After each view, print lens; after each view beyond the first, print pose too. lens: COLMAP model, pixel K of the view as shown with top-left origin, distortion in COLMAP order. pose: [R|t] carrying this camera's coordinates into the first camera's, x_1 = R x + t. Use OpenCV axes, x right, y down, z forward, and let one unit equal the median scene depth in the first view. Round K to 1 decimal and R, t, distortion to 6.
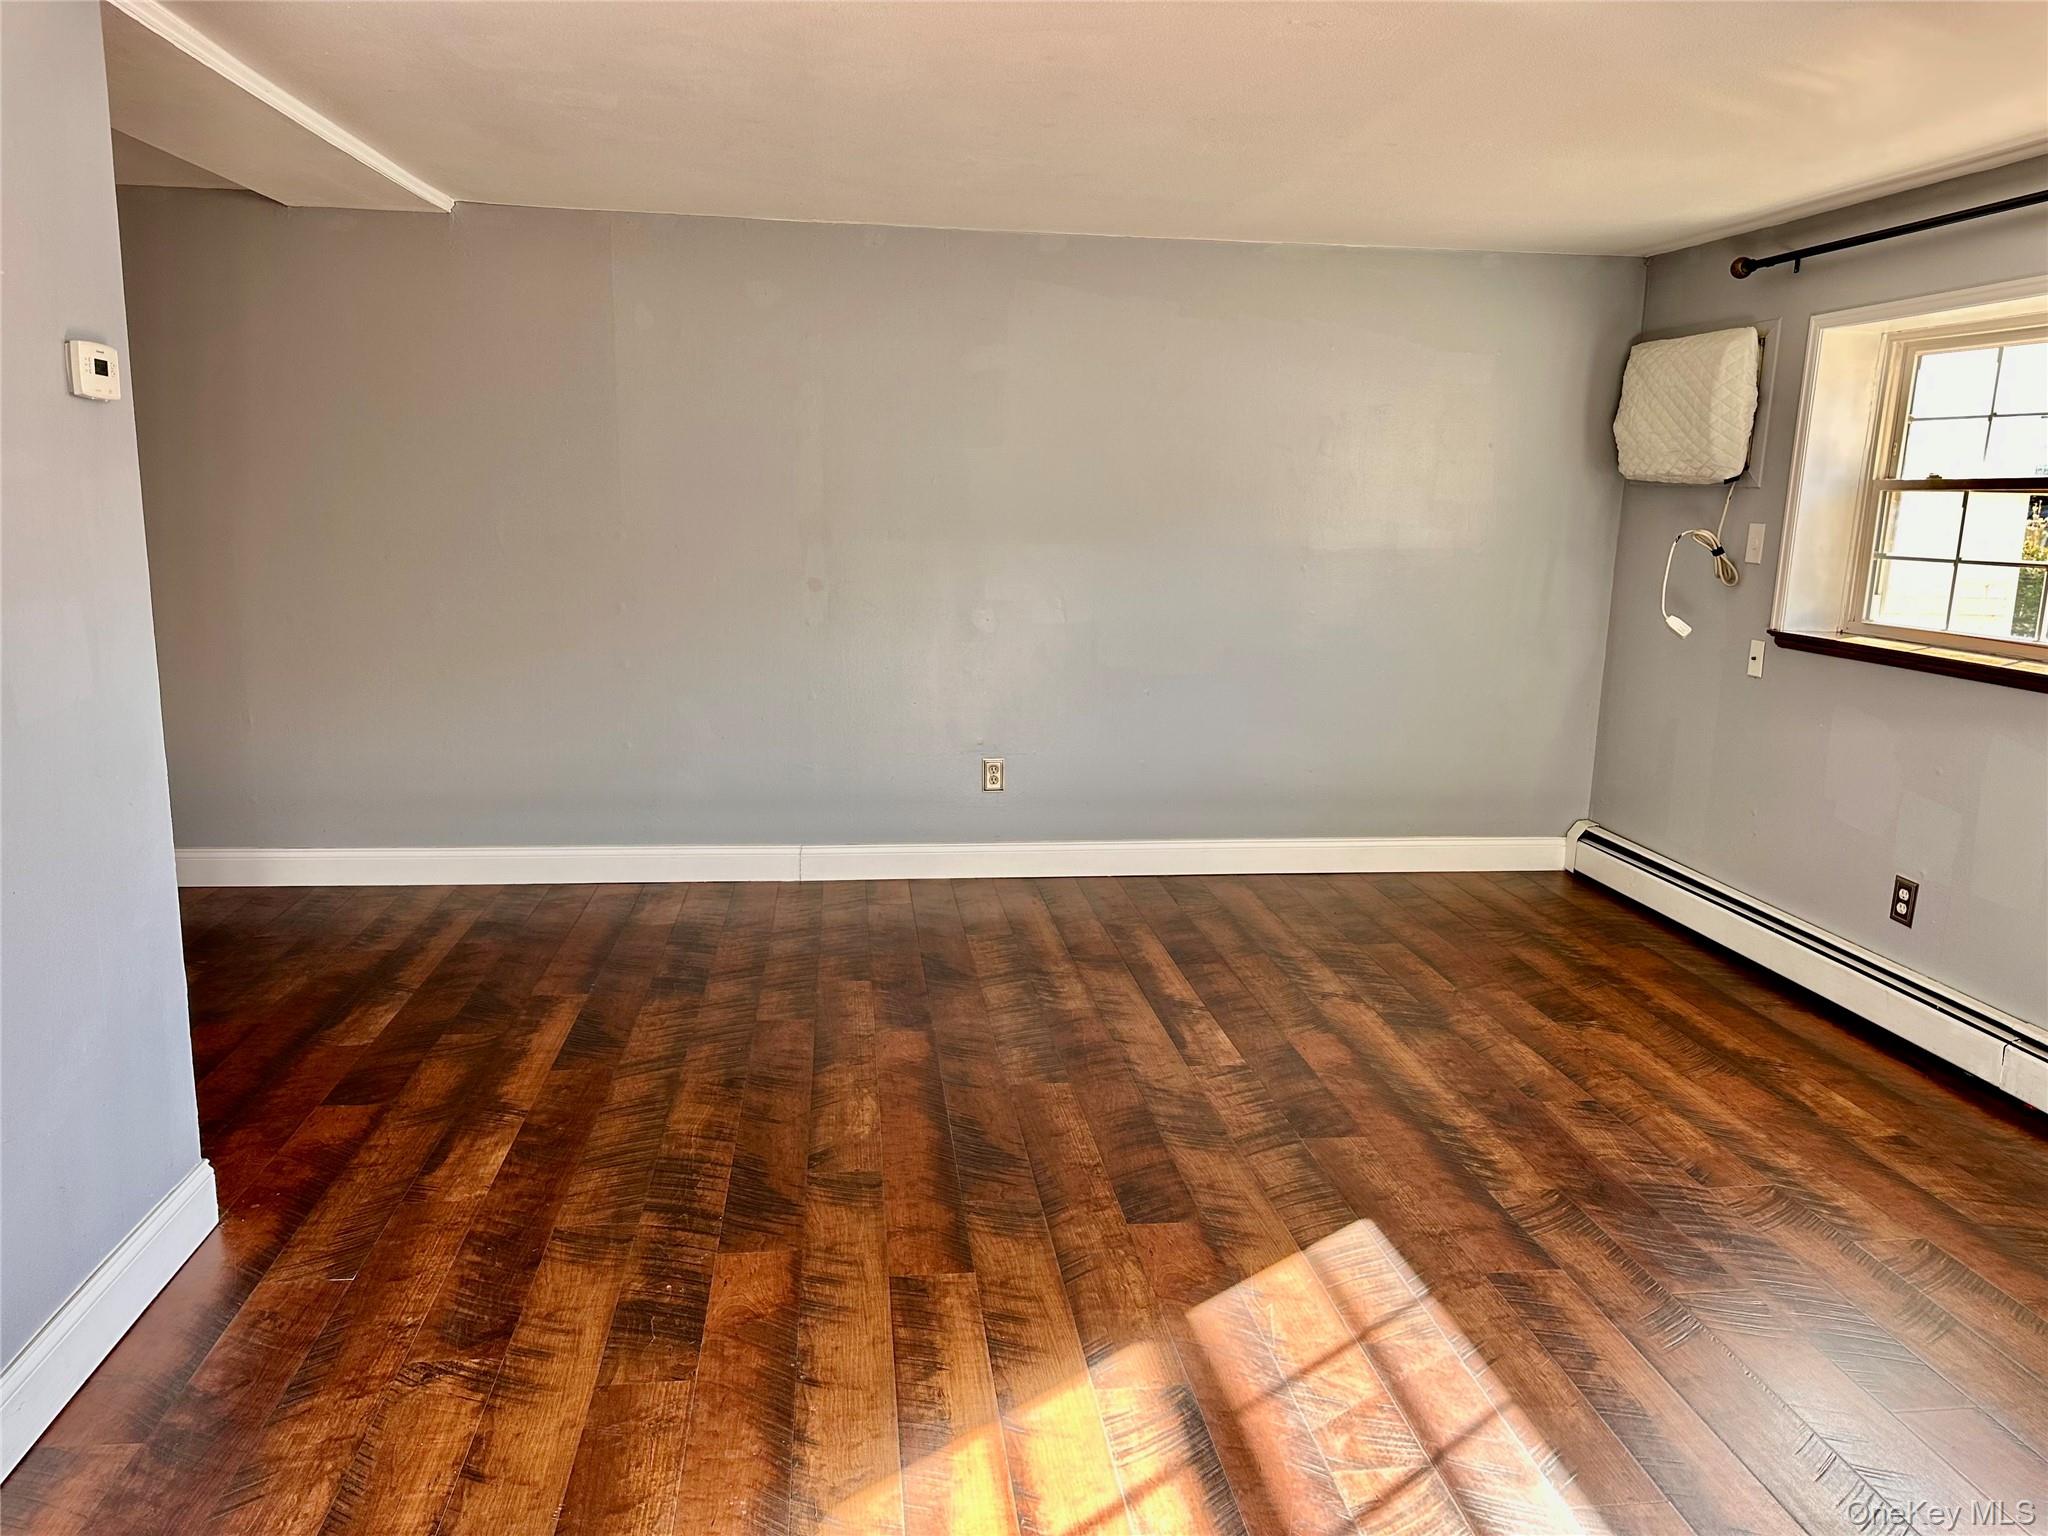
lens RADIAL K [[1416.2, 0, 1024.0], [0, 1416.2, 768.0], [0, 0, 1]] dist [0.067470, -0.096931]
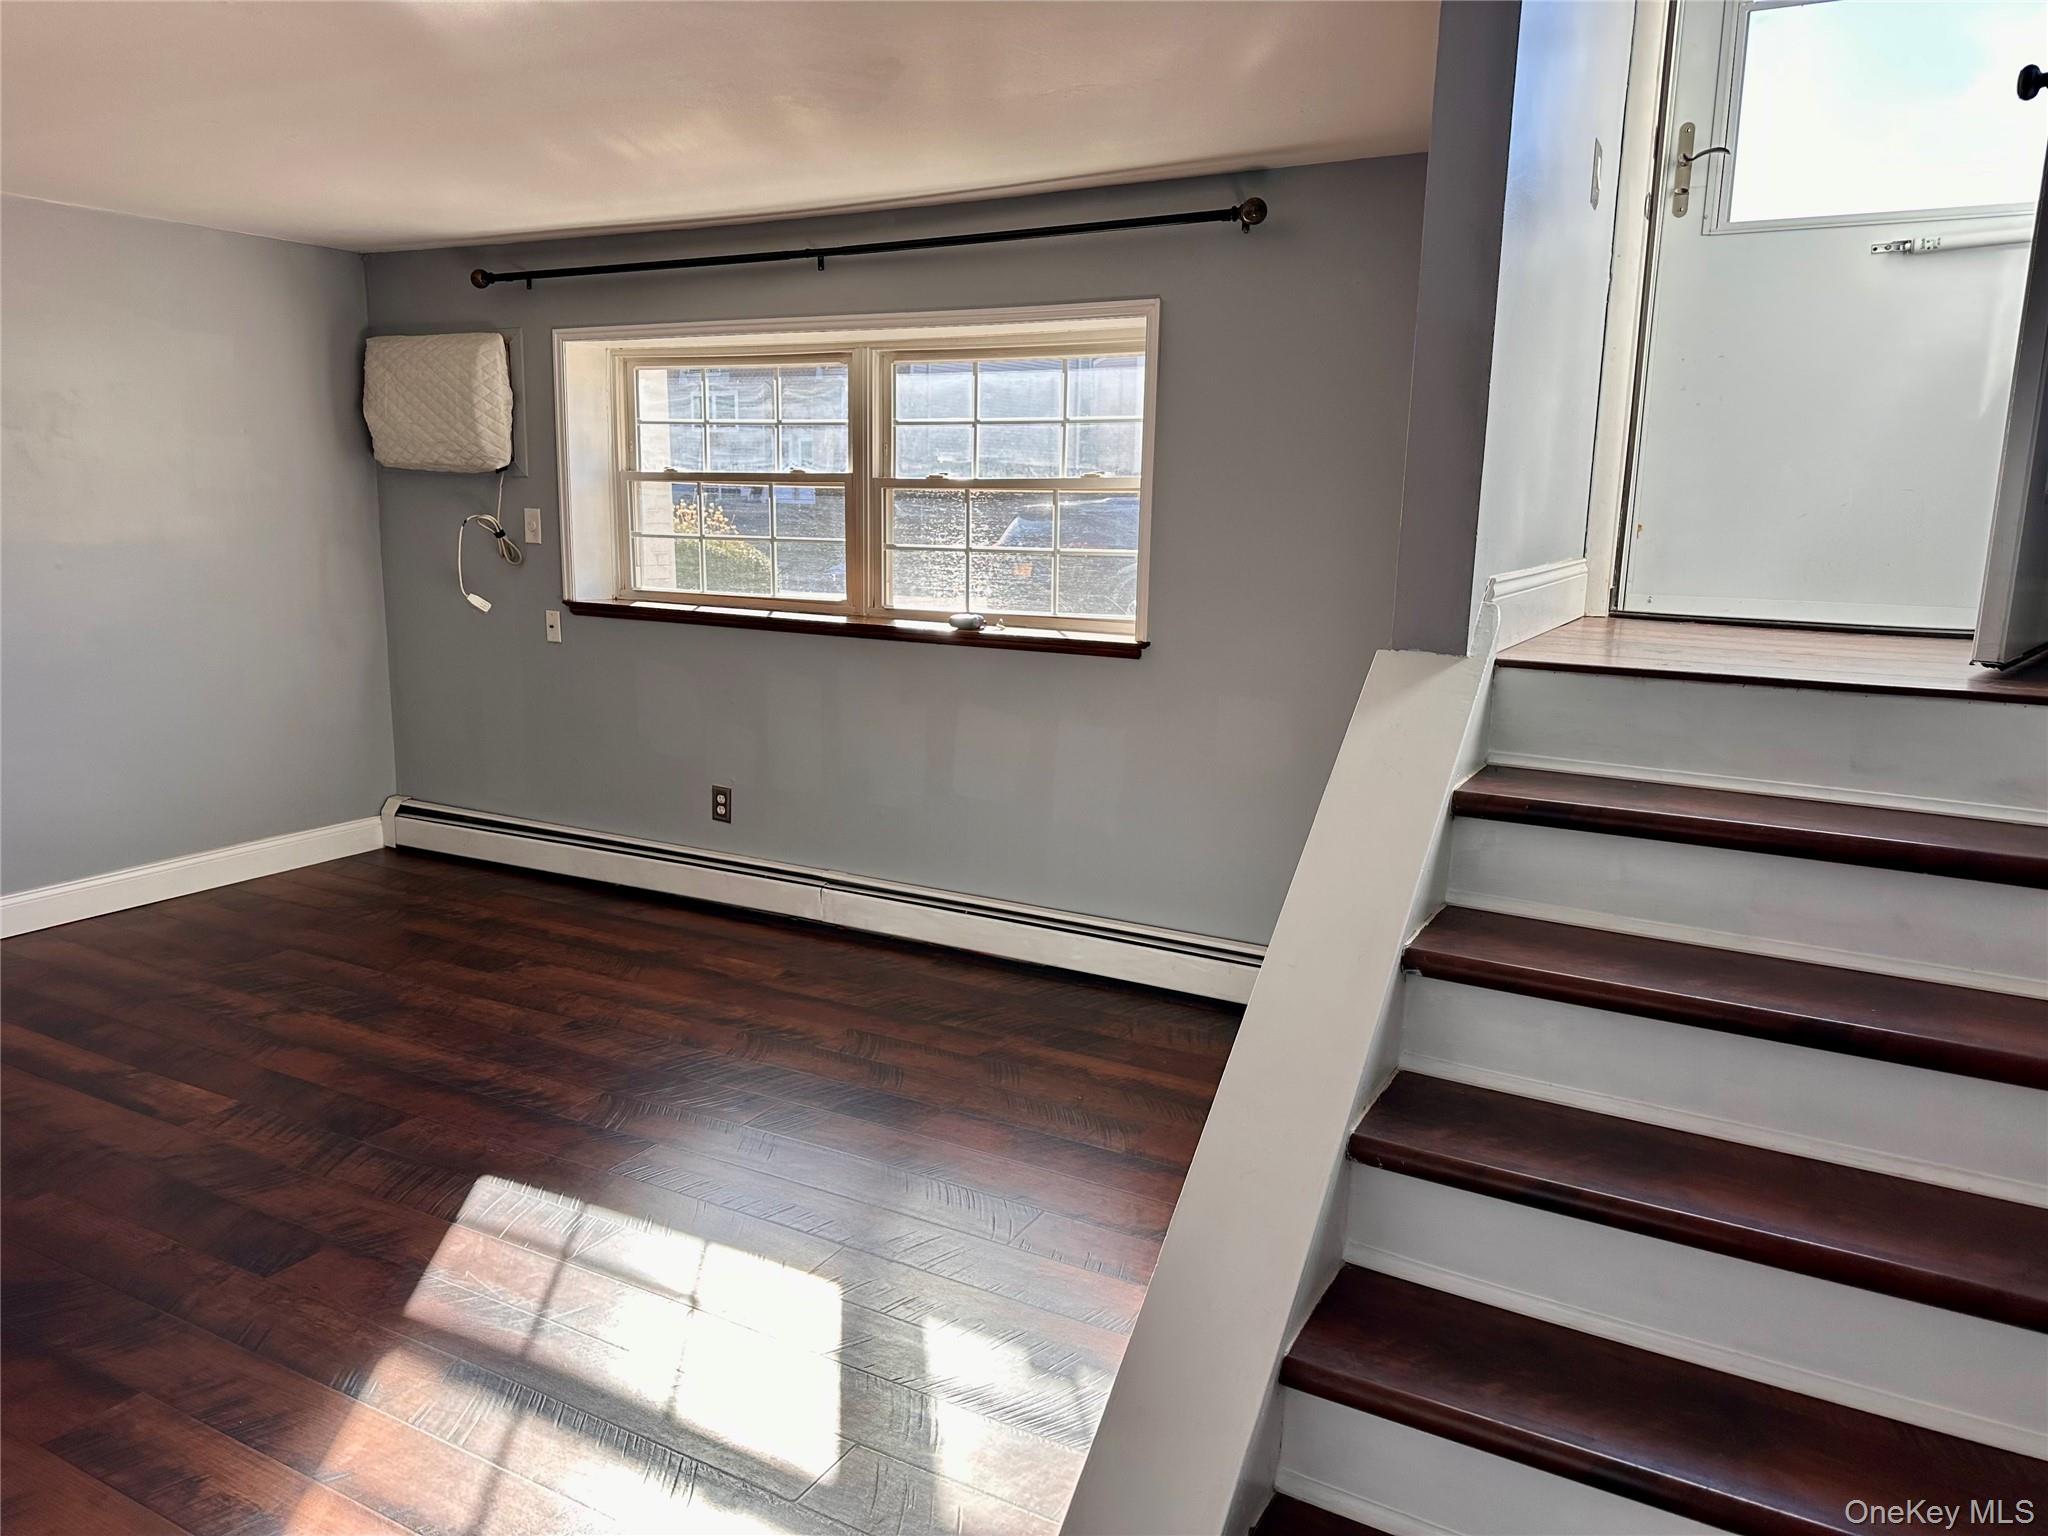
lens RADIAL K [[1428.6, 0, 1026.3], [0, 1428.6, 778.8], [0, 0, 1]] dist [0.070163, -0.102110]
pose [[0.583518, -0.169672, 0.794177, -0.229701], [0.150051, 0.983619, 0.099895, -0.015382], [-0.798117, 0.060877, 0.599419, 0.008854]]
